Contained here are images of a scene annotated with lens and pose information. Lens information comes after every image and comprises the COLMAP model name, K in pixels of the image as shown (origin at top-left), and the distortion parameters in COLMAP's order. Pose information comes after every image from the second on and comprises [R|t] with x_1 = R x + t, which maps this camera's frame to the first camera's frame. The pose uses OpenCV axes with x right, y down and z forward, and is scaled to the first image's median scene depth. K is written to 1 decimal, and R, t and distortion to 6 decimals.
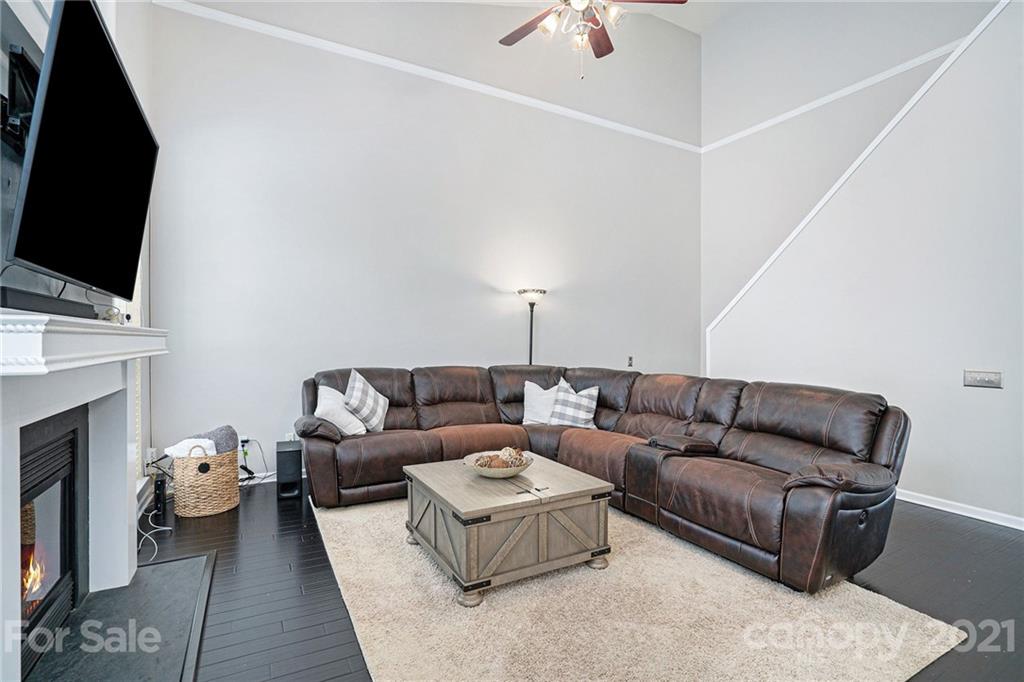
lens RADIAL K [[477.5, 0, 495.7], [0, 477.5, 341.9], [0, 0, 1]] dist [-0.033563, 0.000314]
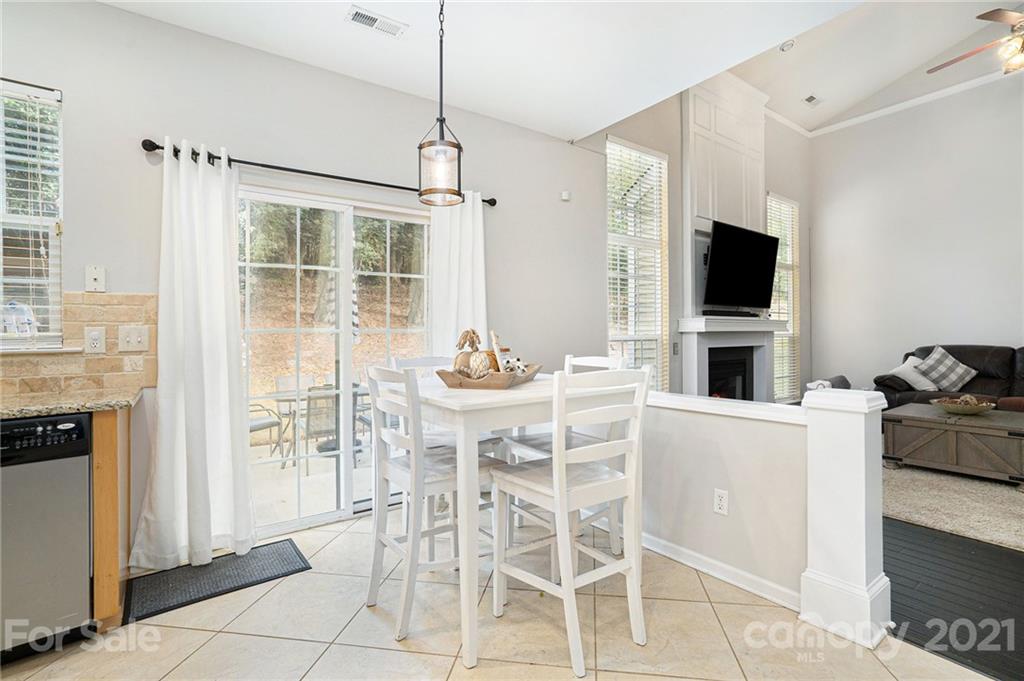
lens RADIAL K [[488.7, 0, 515.2], [0, 488.7, 335.2], [0, 0, 1]] dist [0.001774, 0.000674]
pose [[0.152779, -0.005304, -0.988246, 0.835171], [0.001699, 0.999986, -0.005104, 0.033707], [0.988259, -0.000899, 0.152786, -0.360585]]
